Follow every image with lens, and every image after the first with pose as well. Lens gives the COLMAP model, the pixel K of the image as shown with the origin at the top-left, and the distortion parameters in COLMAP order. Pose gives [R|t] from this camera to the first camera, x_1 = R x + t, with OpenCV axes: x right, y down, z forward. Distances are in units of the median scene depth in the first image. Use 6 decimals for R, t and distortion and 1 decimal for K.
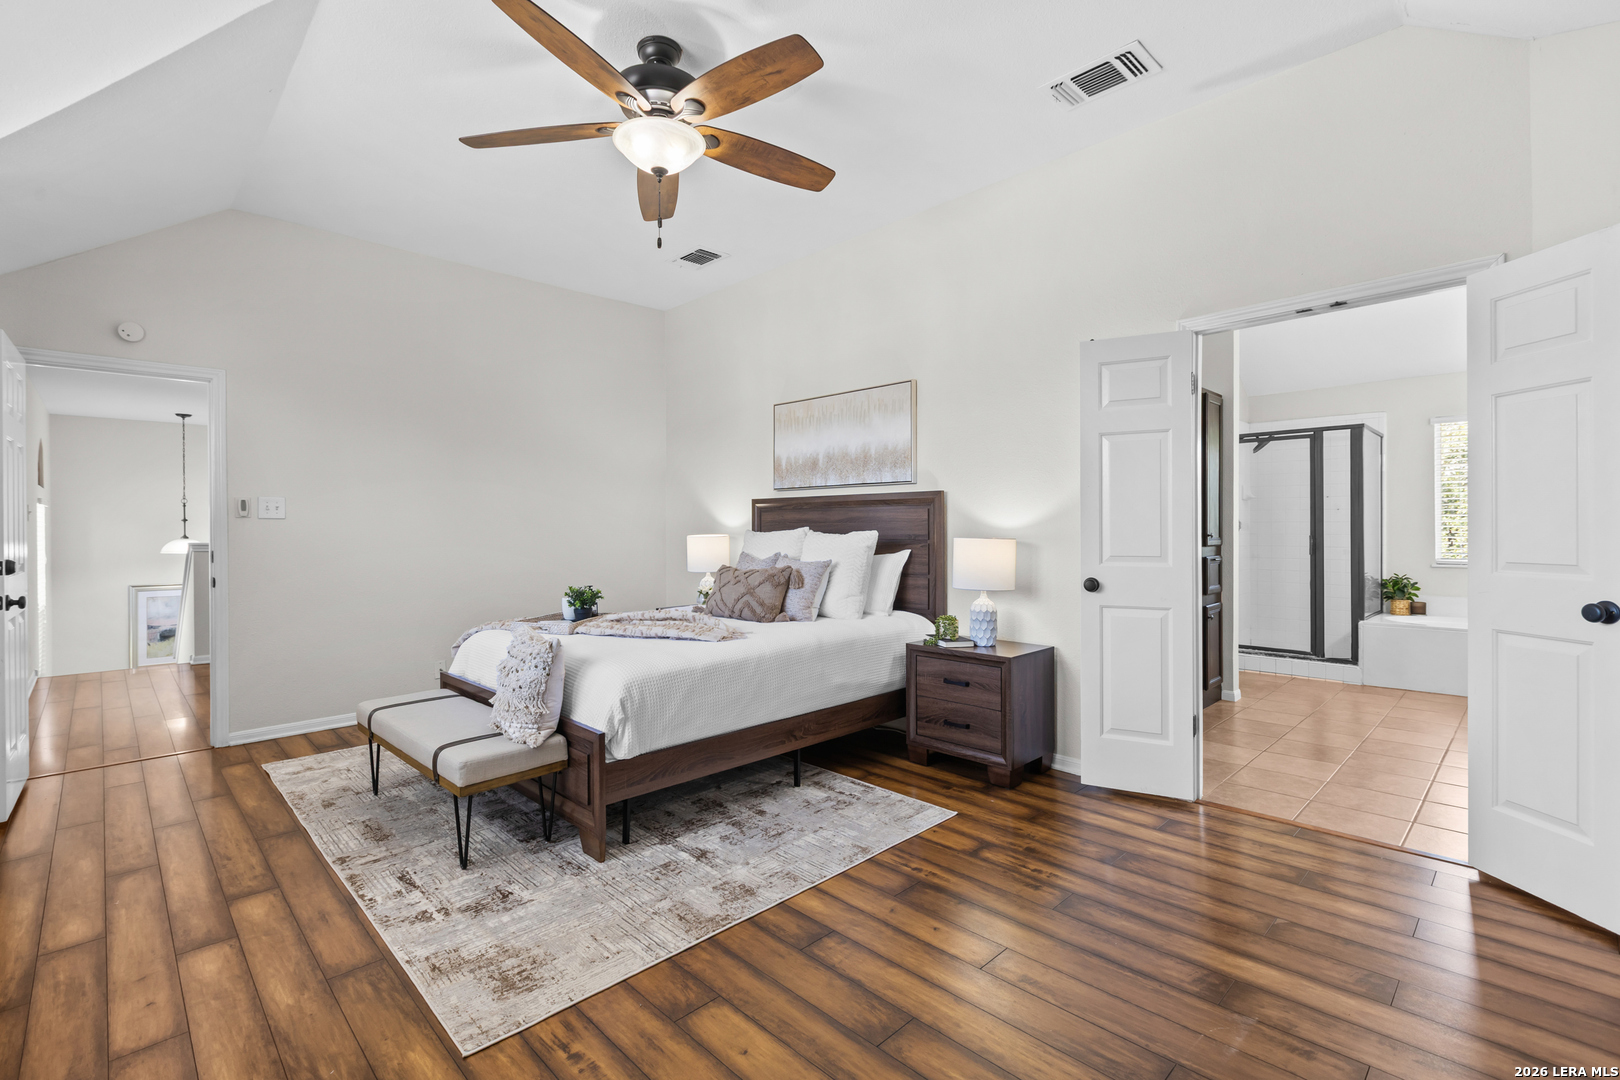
lens RADIAL K [[726.1, 0, 796.8], [0, 726.1, 523.4], [0, 0, 1]] dist [0.001070, -0.001719]
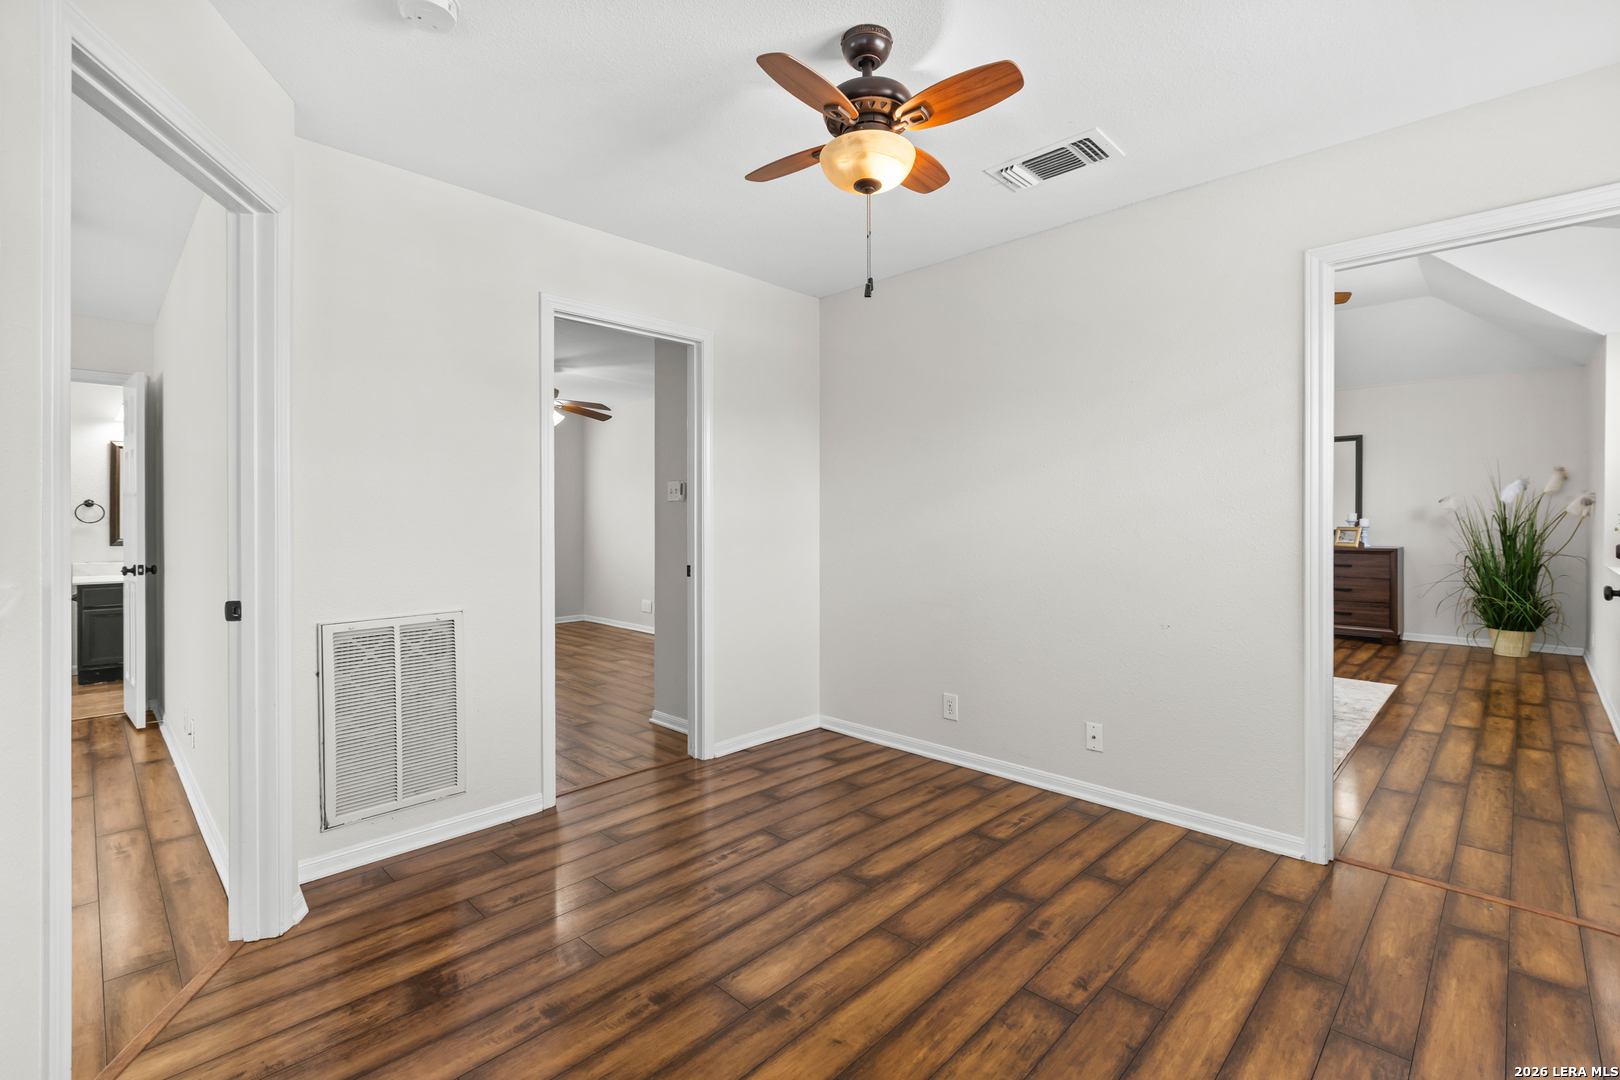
lens RADIAL K [[726.1, 0, 803.6], [0, 726.1, 526.2], [0, 0, 1]] dist [0.001070, -0.001719]
pose [[-0.023802, -0.005992, 0.999699, -2.015147], [0.005603, 0.999966, 0.006127, 0.024772], [-0.999701, 0.005748, -0.023768, 2.088964]]
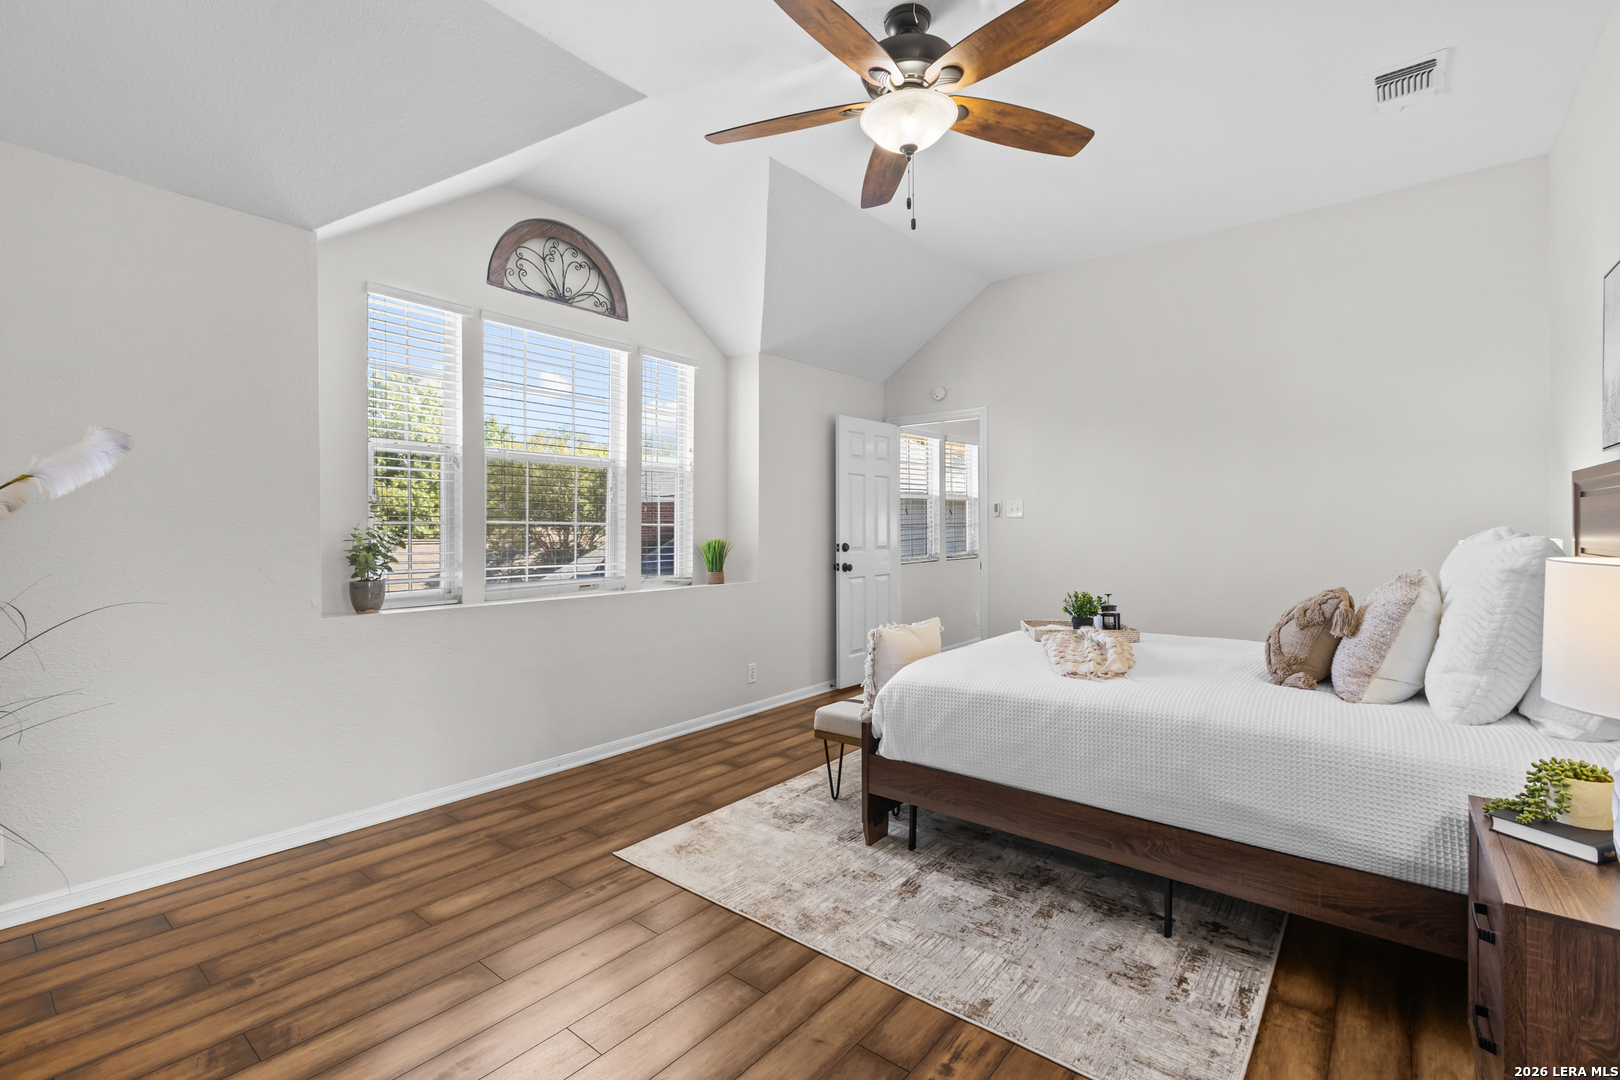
lens RADIAL K [[726.1, 0, 801.4], [0, 726.1, 529.1], [0, 0, 1]] dist [0.001070, -0.001719]
pose [[0.117708, 0.006613, -0.993026, 0.701279], [0.001769, 0.999975, 0.006869, 0.004067], [0.993047, -0.002565, 0.117694, 0.728770]]
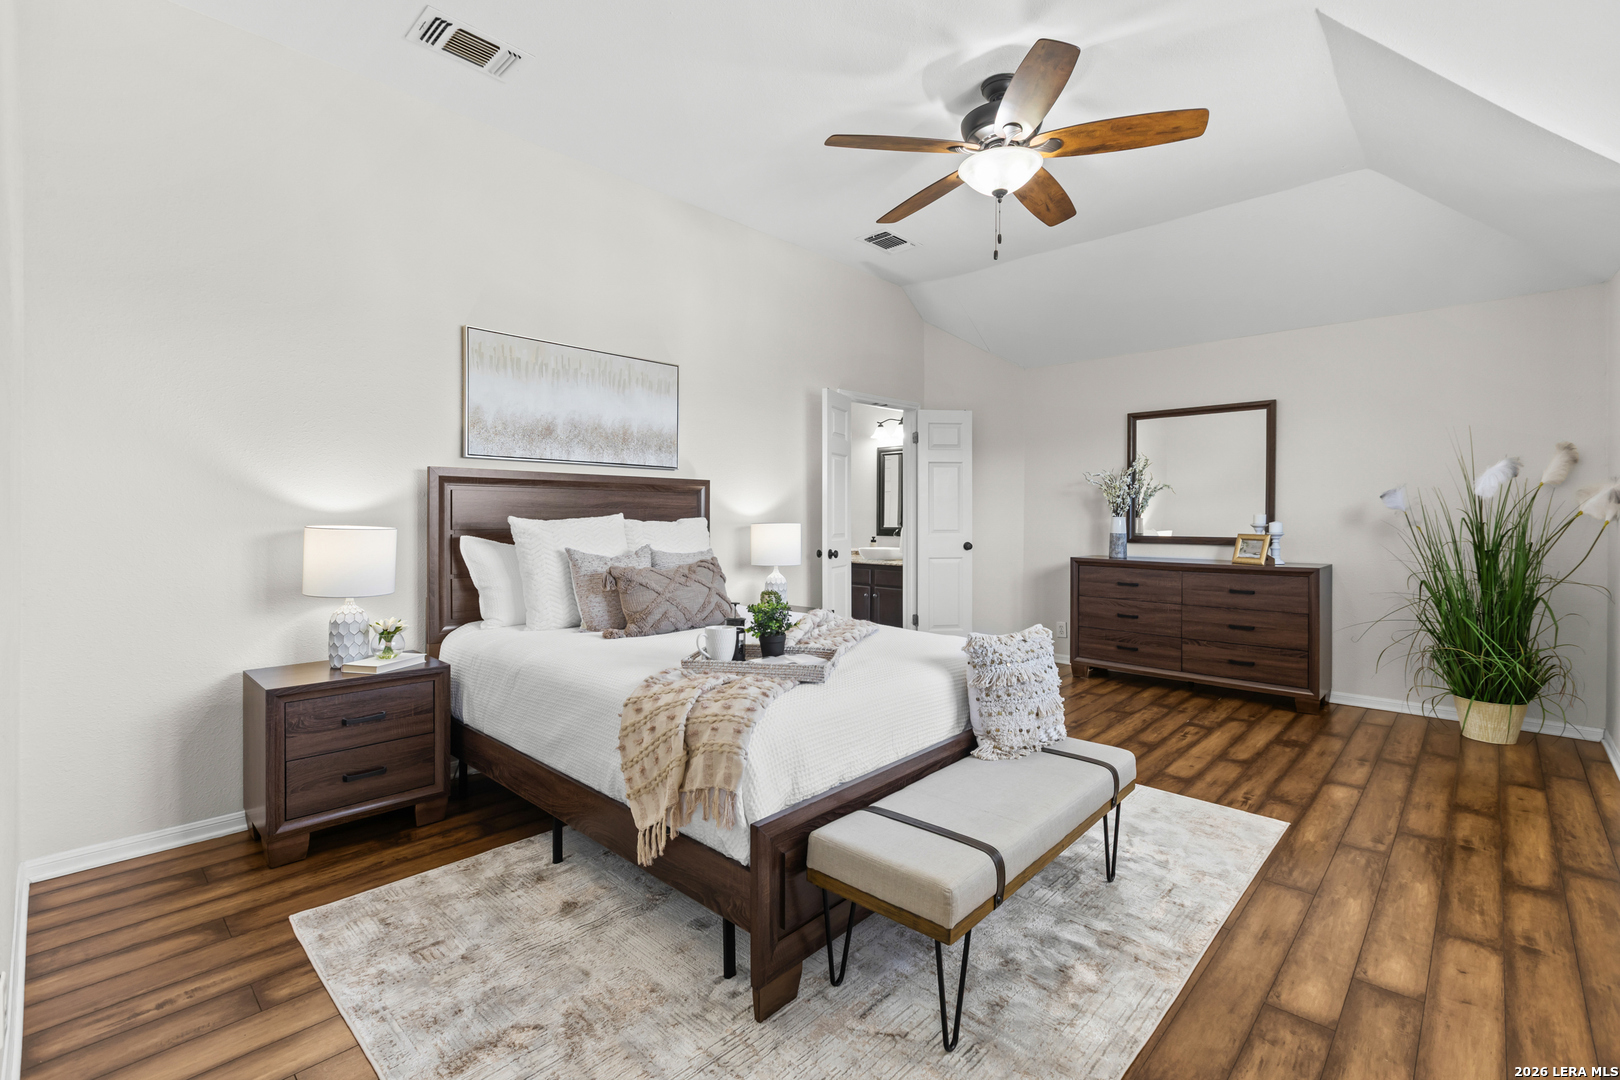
lens RADIAL K [[726.1, 0, 797.2], [0, 726.1, 524.3], [0, 0, 1]] dist [0.001070, -0.001719]
pose [[-0.038382, -0.005712, 0.999247, -1.238456], [0.000664, 0.999983, 0.005742, 0.019165], [-0.999263, 0.000884, -0.038378, 1.306634]]
